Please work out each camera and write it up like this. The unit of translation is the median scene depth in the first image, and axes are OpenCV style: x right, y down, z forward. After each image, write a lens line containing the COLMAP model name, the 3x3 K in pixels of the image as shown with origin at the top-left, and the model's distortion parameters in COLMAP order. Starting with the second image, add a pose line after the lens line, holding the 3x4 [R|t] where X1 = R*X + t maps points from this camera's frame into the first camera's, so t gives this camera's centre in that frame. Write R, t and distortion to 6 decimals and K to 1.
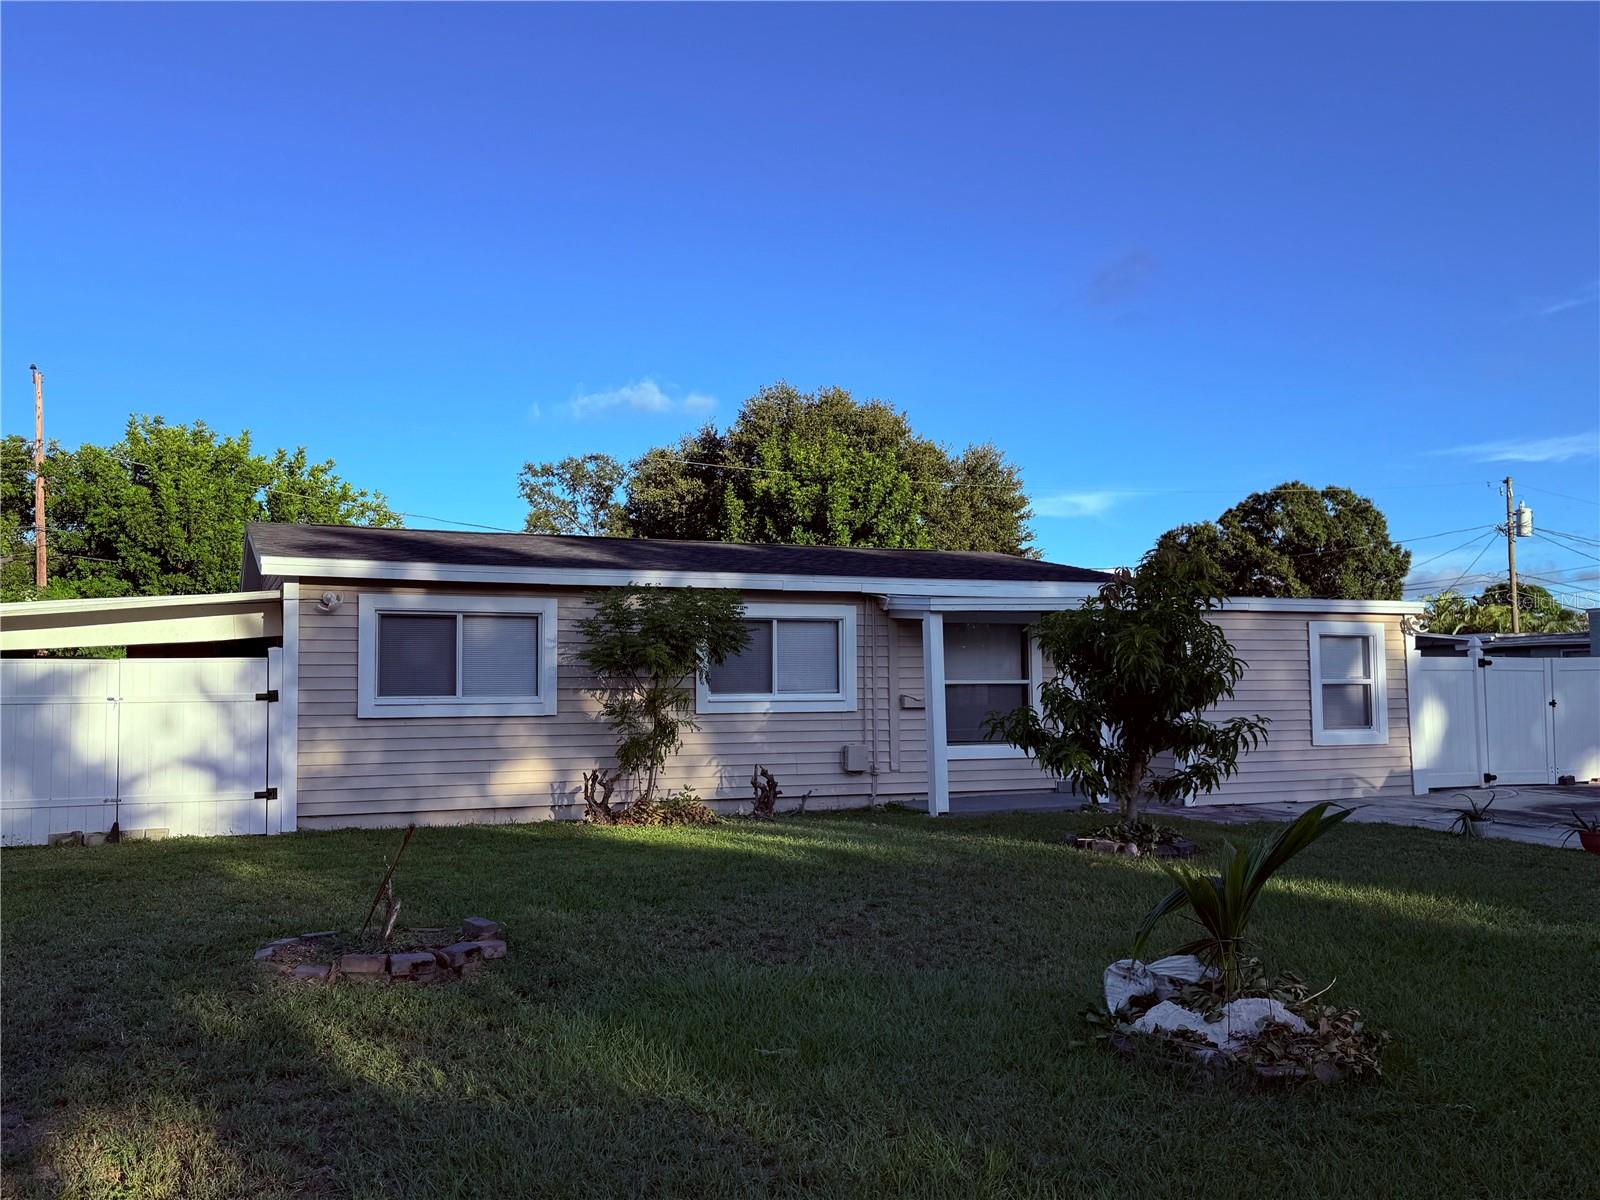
lens RADIAL K [[1320.4, 0, 793.9], [0, 1320.4, 603.4], [0, 0, 1]] dist [0.013764, -0.010174]
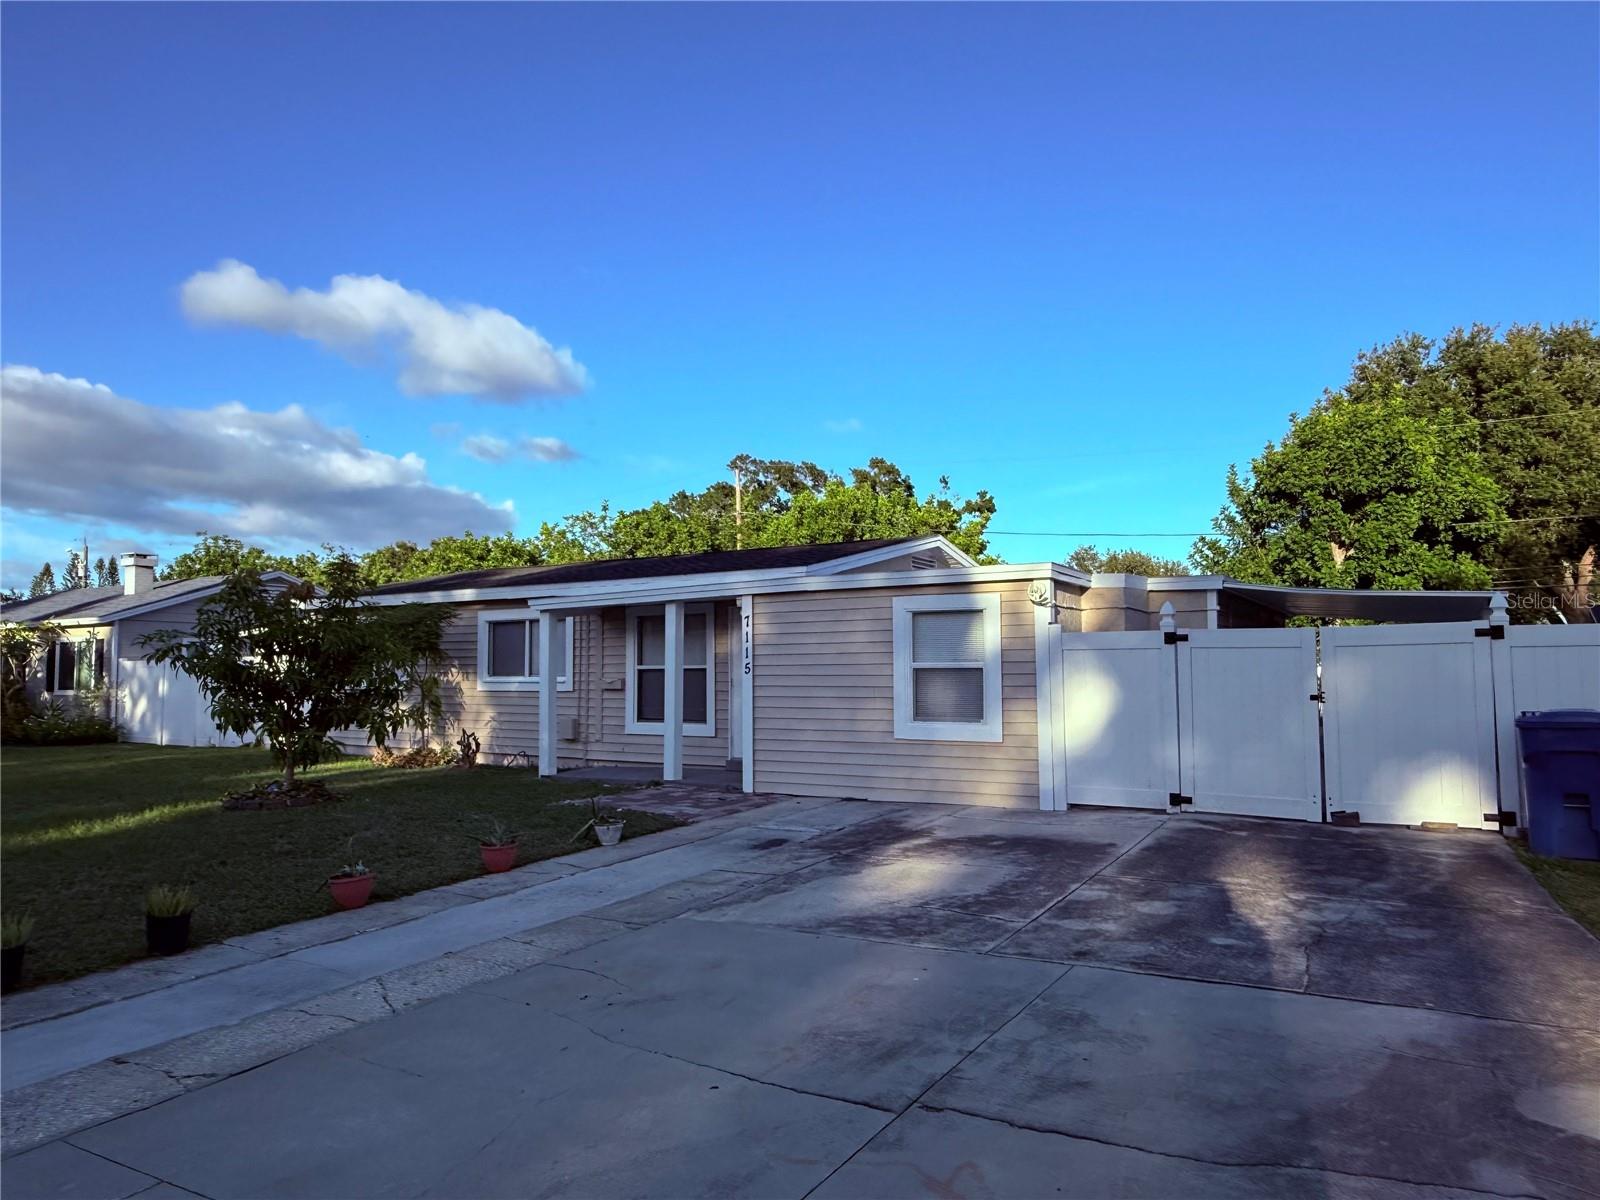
lens RADIAL K [[1084.6, 0, 799.8], [0, 1084.6, 607.4], [0, 0, 1]] dist [-0.000144, 0.002725]
pose [[0.595596, -0.043763, -0.802091, 0.186245], [0.059153, 0.998193, -0.010538, 0.004912], [0.801104, -0.041169, 0.597108, 0.105608]]
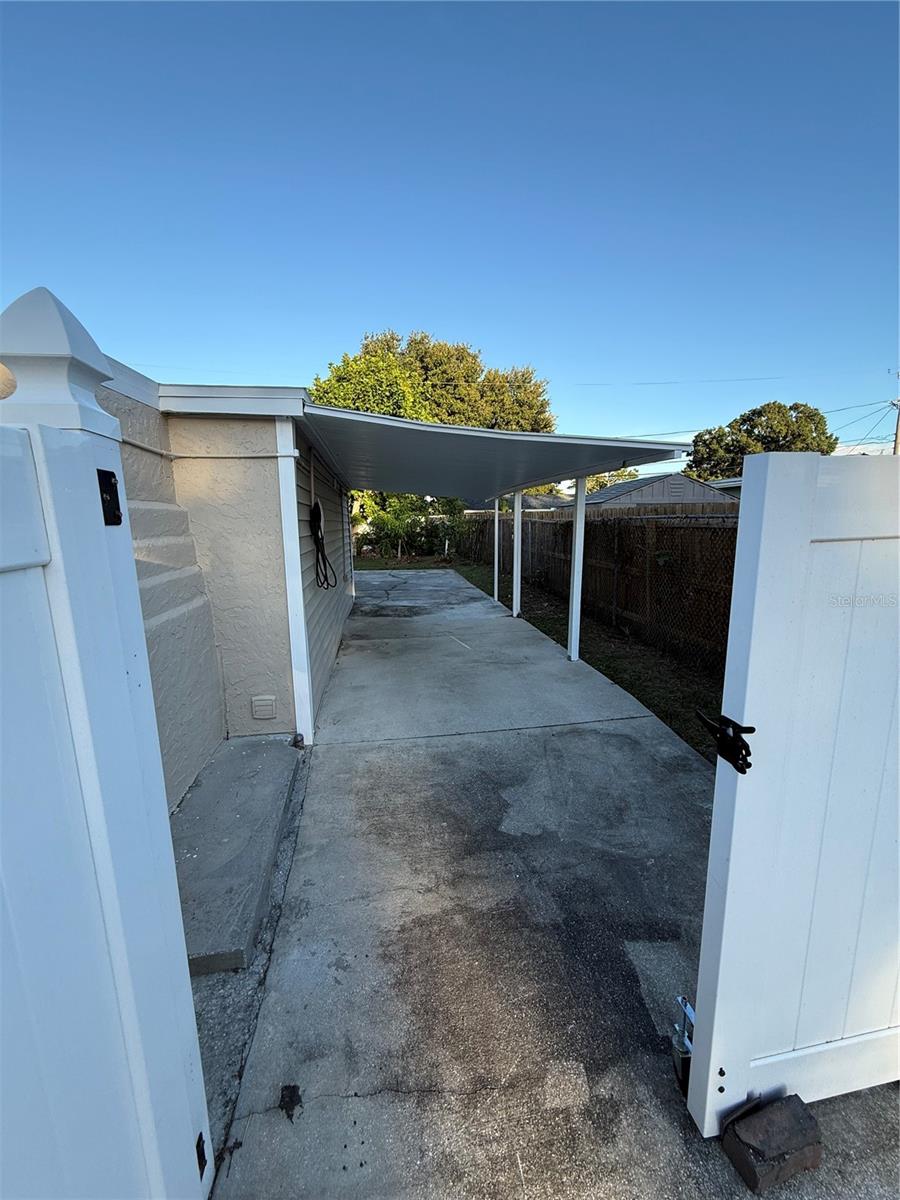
lens RADIAL K [[484.6, 0, 456.6], [0, 484.6, 601.8], [0, 0, 1]] dist [-0.002622, 0.000078]
pose [[0.972330, 0.028445, -0.231871, 0.120863], [0.027465, 0.971757, 0.234381, 0.010510], [0.231989, -0.234264, 0.944088, 0.207004]]
